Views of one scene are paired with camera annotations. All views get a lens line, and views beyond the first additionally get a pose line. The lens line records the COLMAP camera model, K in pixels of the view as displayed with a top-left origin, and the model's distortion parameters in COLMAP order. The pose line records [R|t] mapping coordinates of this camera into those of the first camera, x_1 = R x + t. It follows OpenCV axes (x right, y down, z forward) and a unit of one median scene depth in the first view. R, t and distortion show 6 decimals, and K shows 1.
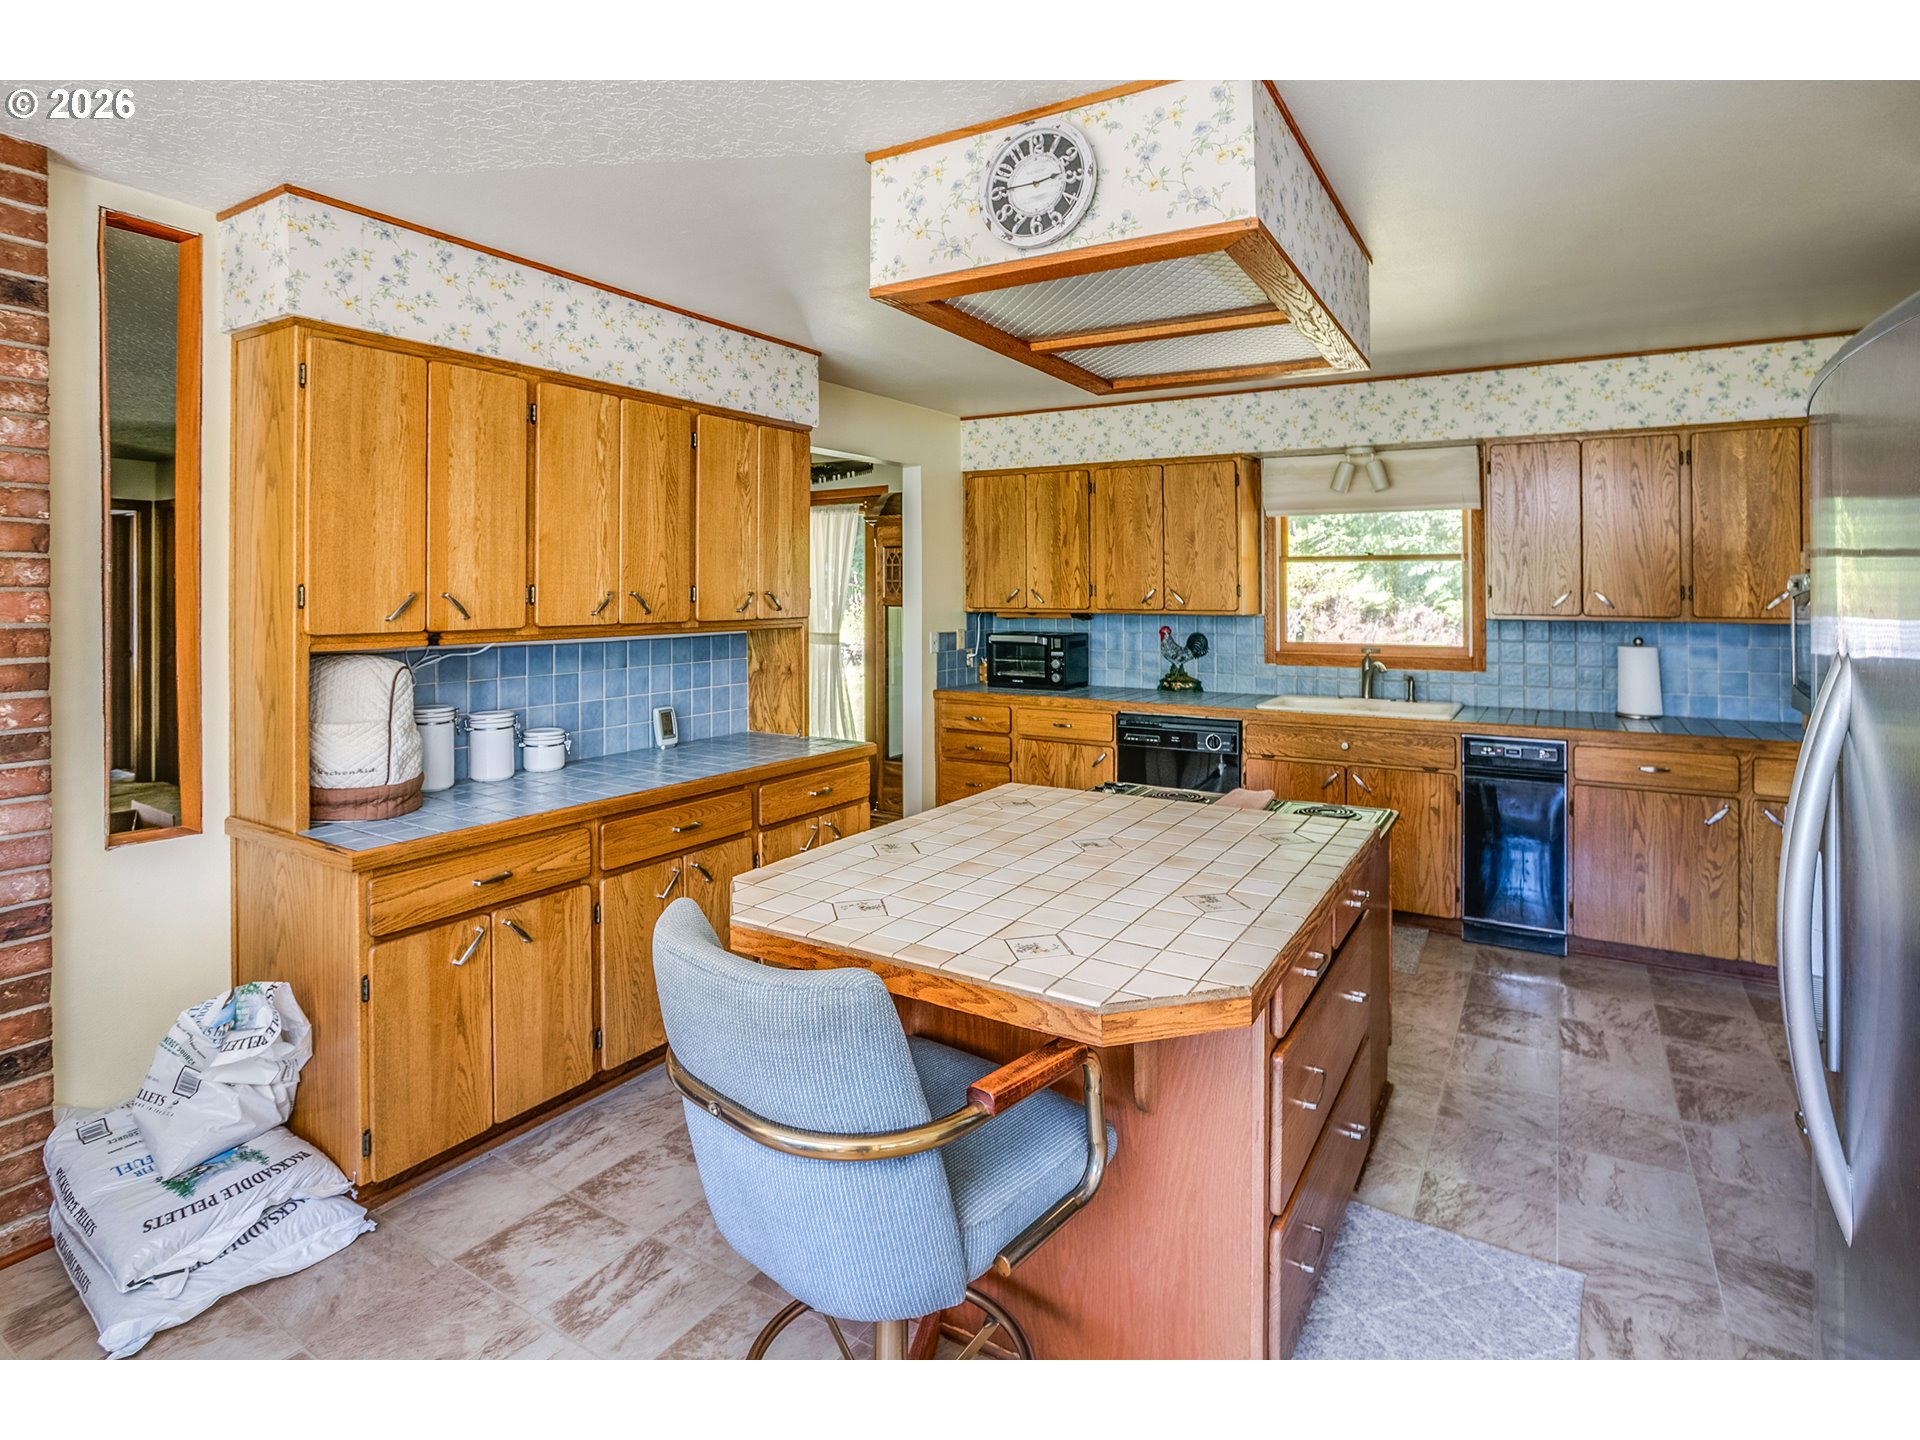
lens RADIAL K [[994.9, 0, 967.2], [0, 994.9, 588.8], [0, 0, 1]] dist [-0.046128, 0.020423]
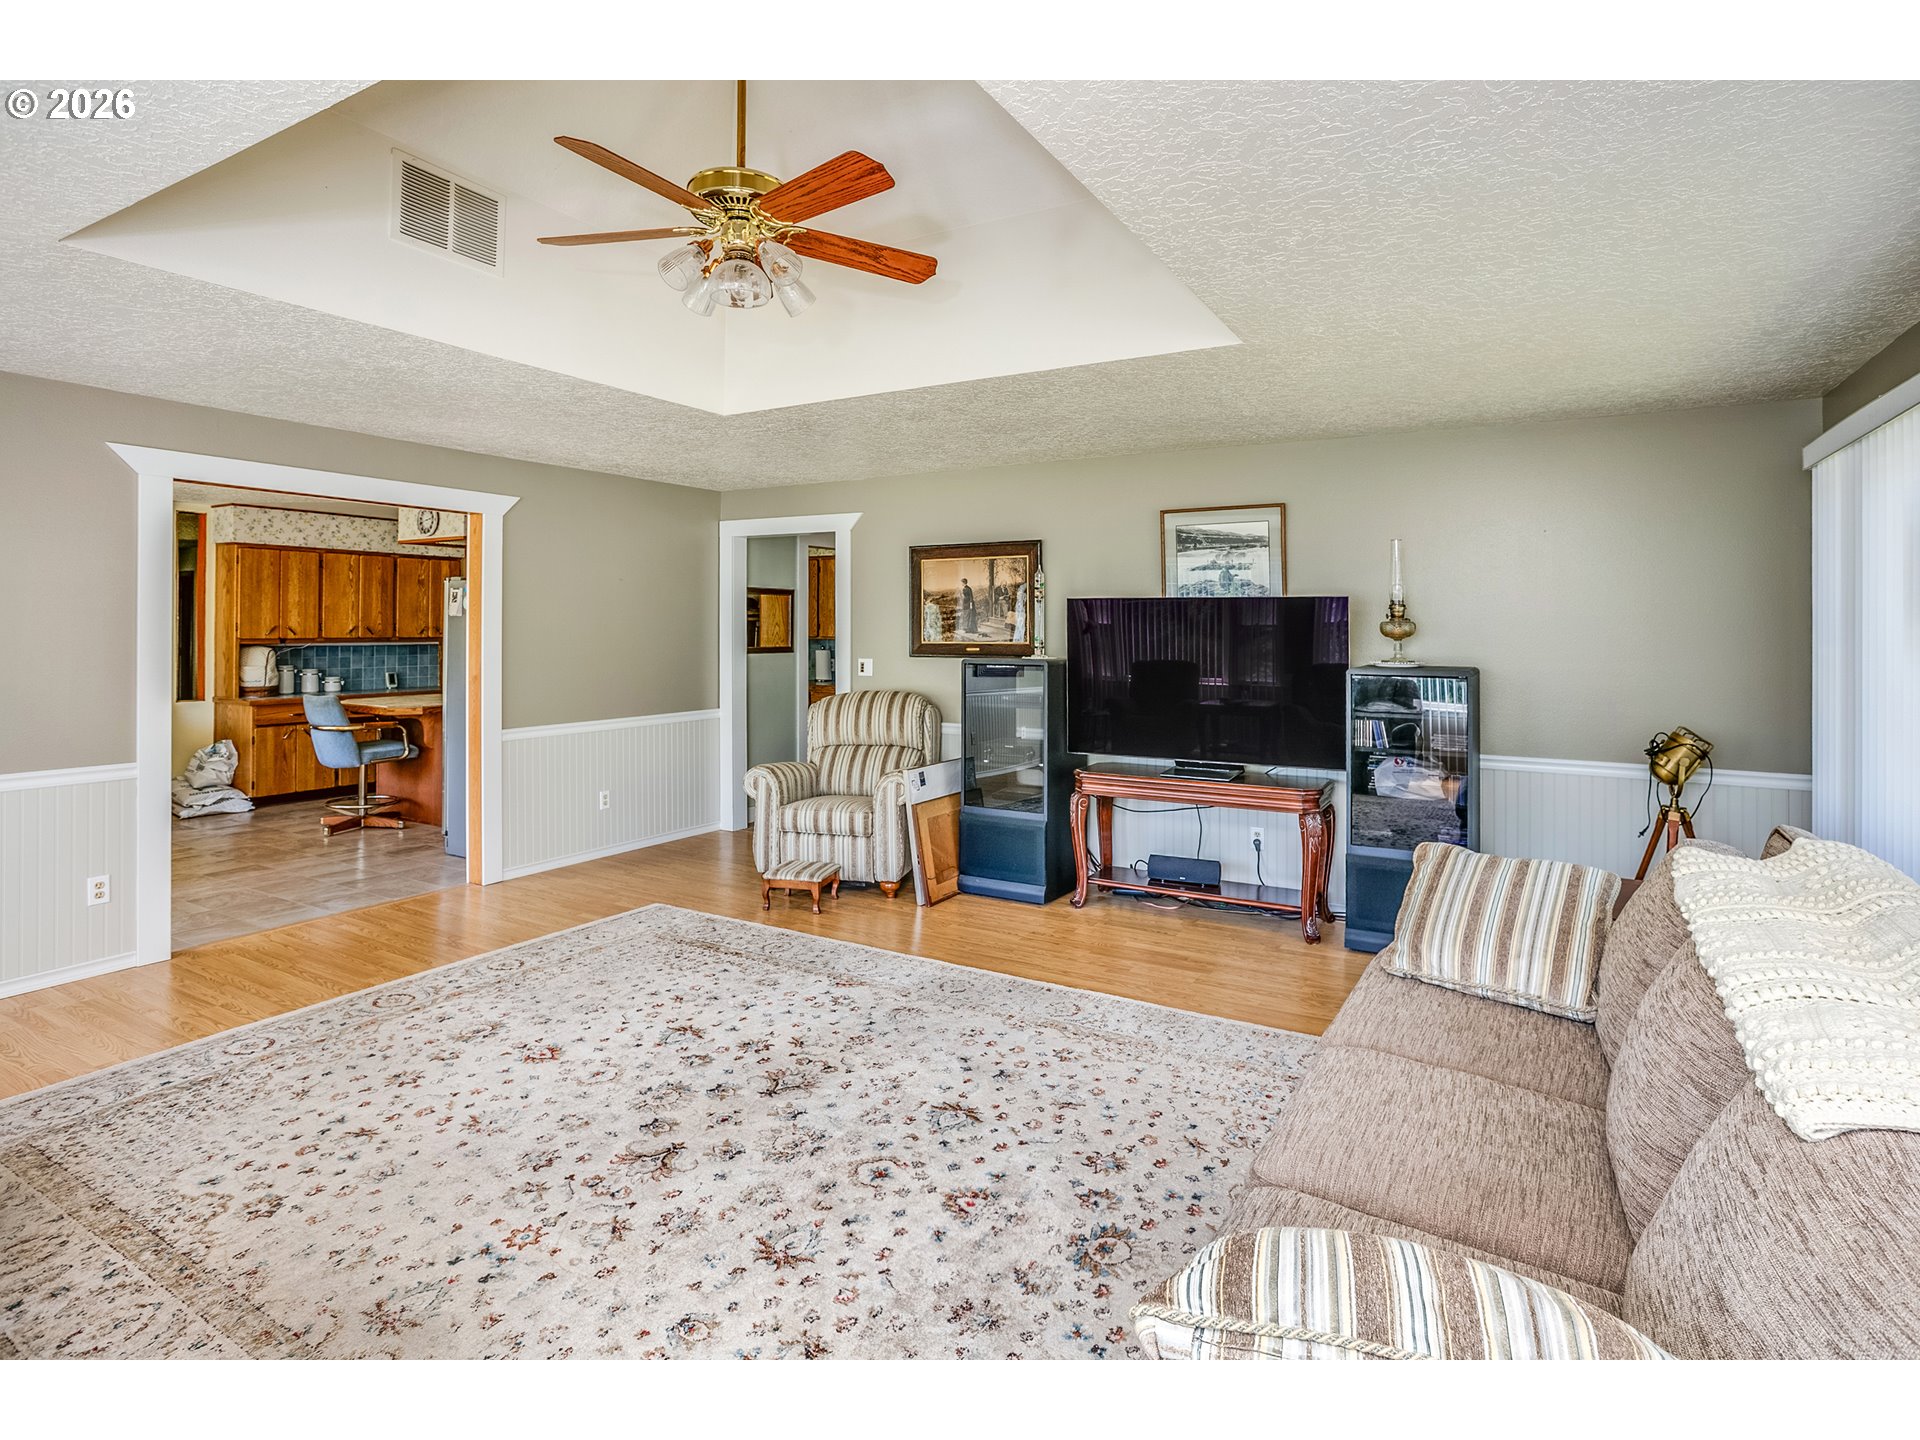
lens RADIAL K [[979.7, 0, 979.2], [0, 979.7, 626.6], [0, 0, 1]] dist [-0.066946, 0.037343]
pose [[0.999575, 0.008189, 0.027968, 1.523677], [-0.008267, 0.999962, 0.002688, -0.019690], [-0.027945, -0.002918, 0.999605, -2.010277]]
